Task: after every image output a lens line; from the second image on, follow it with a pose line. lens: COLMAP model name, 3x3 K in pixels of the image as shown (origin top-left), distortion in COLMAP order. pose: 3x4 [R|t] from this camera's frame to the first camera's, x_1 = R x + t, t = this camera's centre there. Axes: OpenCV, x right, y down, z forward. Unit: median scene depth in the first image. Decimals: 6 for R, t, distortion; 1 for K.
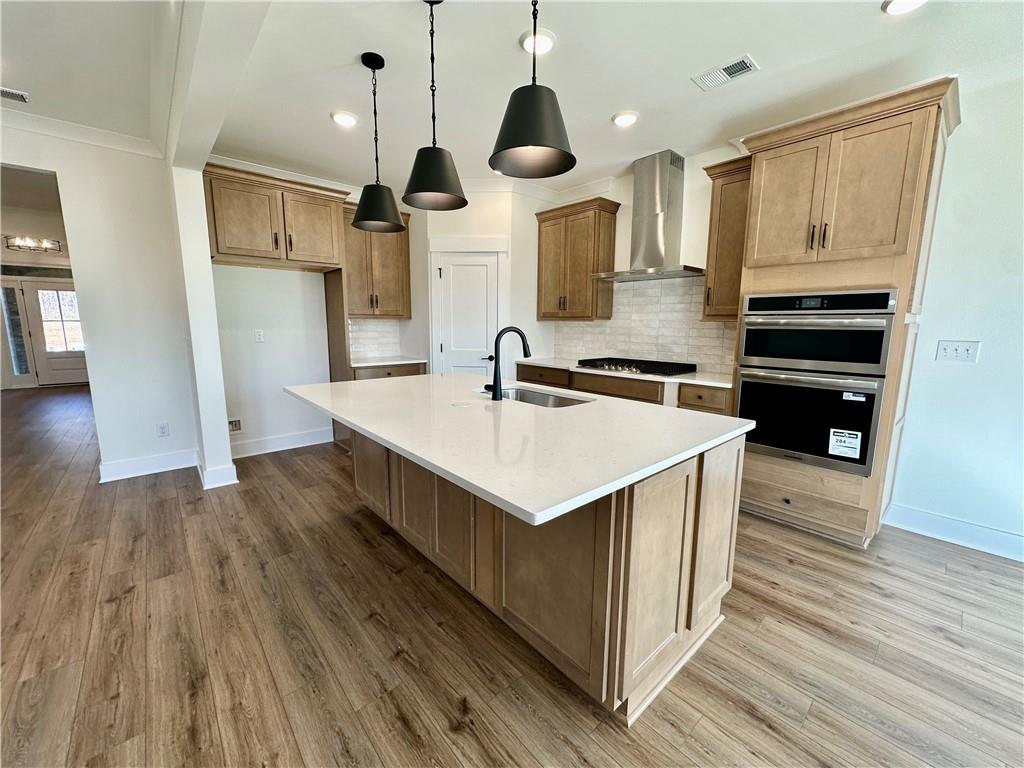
lens RADIAL K [[407.2, 0, 510.4], [0, 407.2, 385.4], [0, 0, 1]] dist [-0.003020, -0.000163]
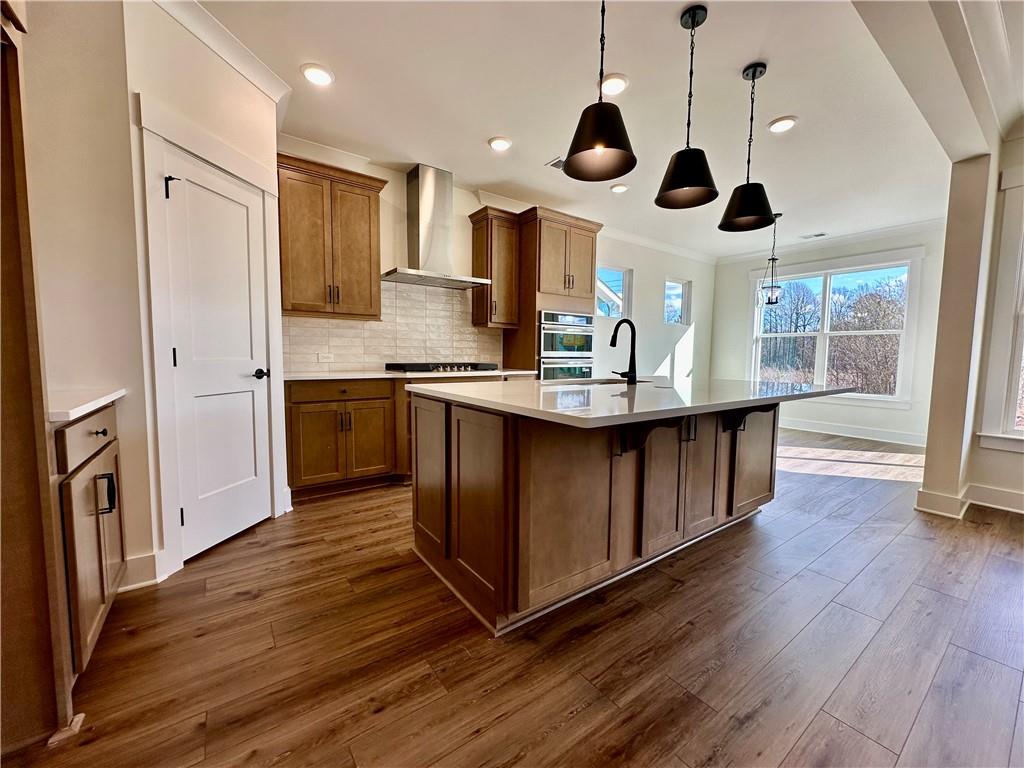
lens RADIAL K [[407.2, 0, 511.3], [0, 407.2, 384.6], [0, 0, 1]] dist [-0.003020, -0.000163]
pose [[0.096670, -0.080530, 0.992053, -0.686159], [0.139441, 0.987987, 0.066612, -0.048793], [-0.985500, 0.131894, 0.106738, 0.714478]]
